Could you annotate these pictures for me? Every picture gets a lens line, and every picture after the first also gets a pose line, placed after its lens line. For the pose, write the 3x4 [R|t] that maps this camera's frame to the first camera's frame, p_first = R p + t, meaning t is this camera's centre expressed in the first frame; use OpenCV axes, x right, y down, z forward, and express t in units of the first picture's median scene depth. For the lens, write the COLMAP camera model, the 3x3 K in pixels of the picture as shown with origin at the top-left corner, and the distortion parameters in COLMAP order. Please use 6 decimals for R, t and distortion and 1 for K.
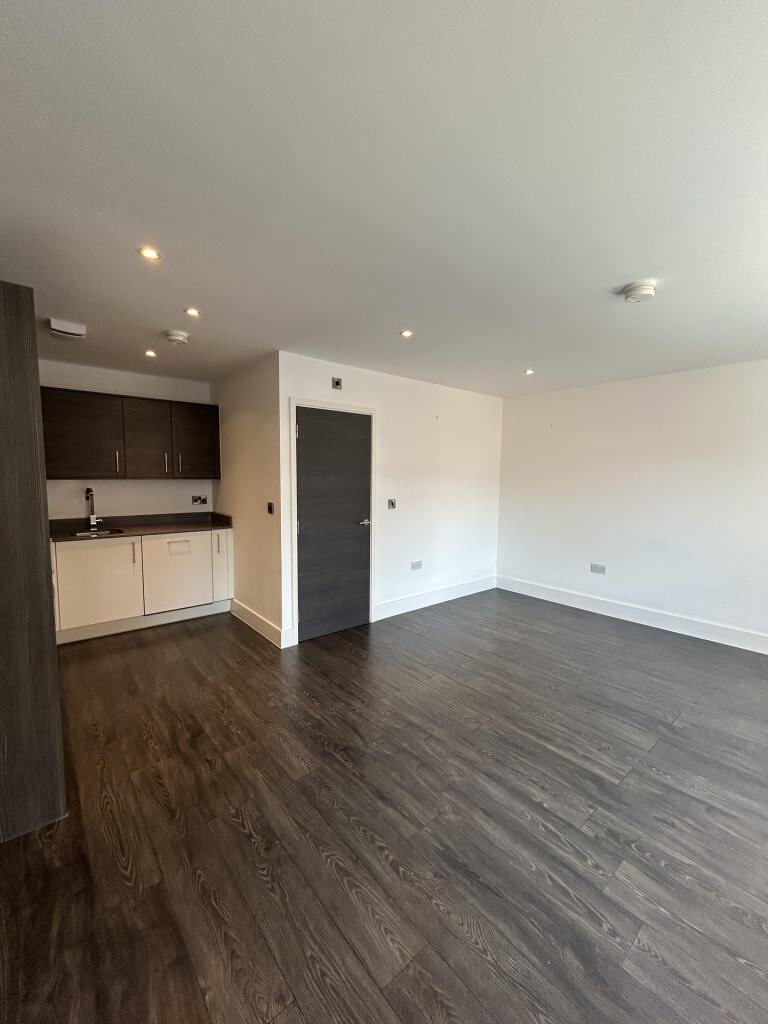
lens RADIAL K [[415.2, 0, 385.8], [0, 415.2, 513.5], [0, 0, 1]] dist [-0.001766, 0.000724]
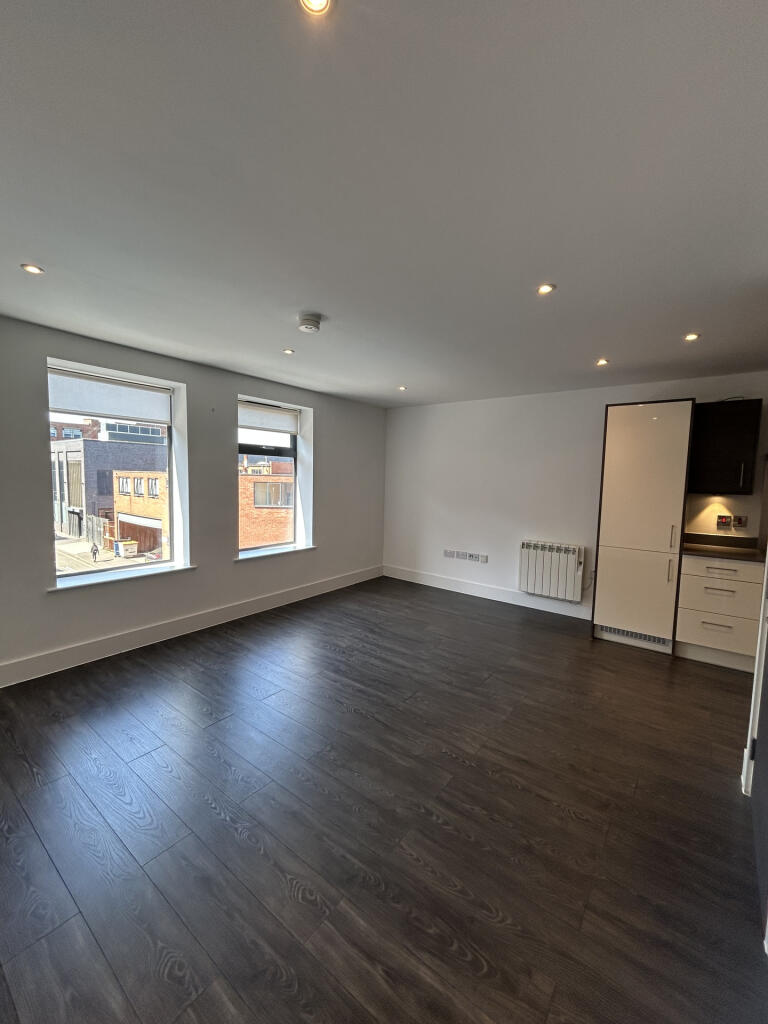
lens RADIAL K [[415.2, 0, 386.0], [0, 415.2, 511.2], [0, 0, 1]] dist [-0.001766, 0.000724]
pose [[-0.975735, -0.015437, -0.218410, 0.475216], [-0.053576, 0.984021, 0.169801, -0.153895], [0.212299, 0.177382, -0.960971, 1.701112]]
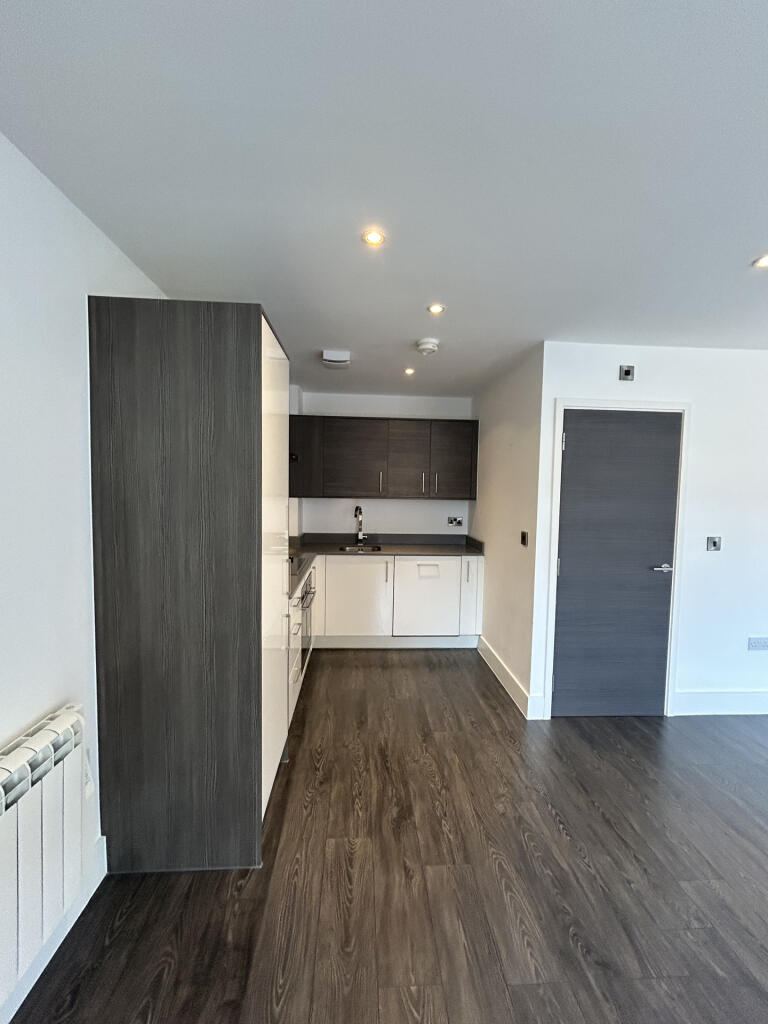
lens RADIAL K [[415.2, 0, 389.3], [0, 415.2, 513.0], [0, 0, 1]] dist [-0.001766, 0.000724]
pose [[0.804676, 0.039431, -0.592403, -0.015815], [-0.066041, 0.997545, -0.023308, -0.032197], [0.590030, 0.057878, 0.805304, 0.237679]]
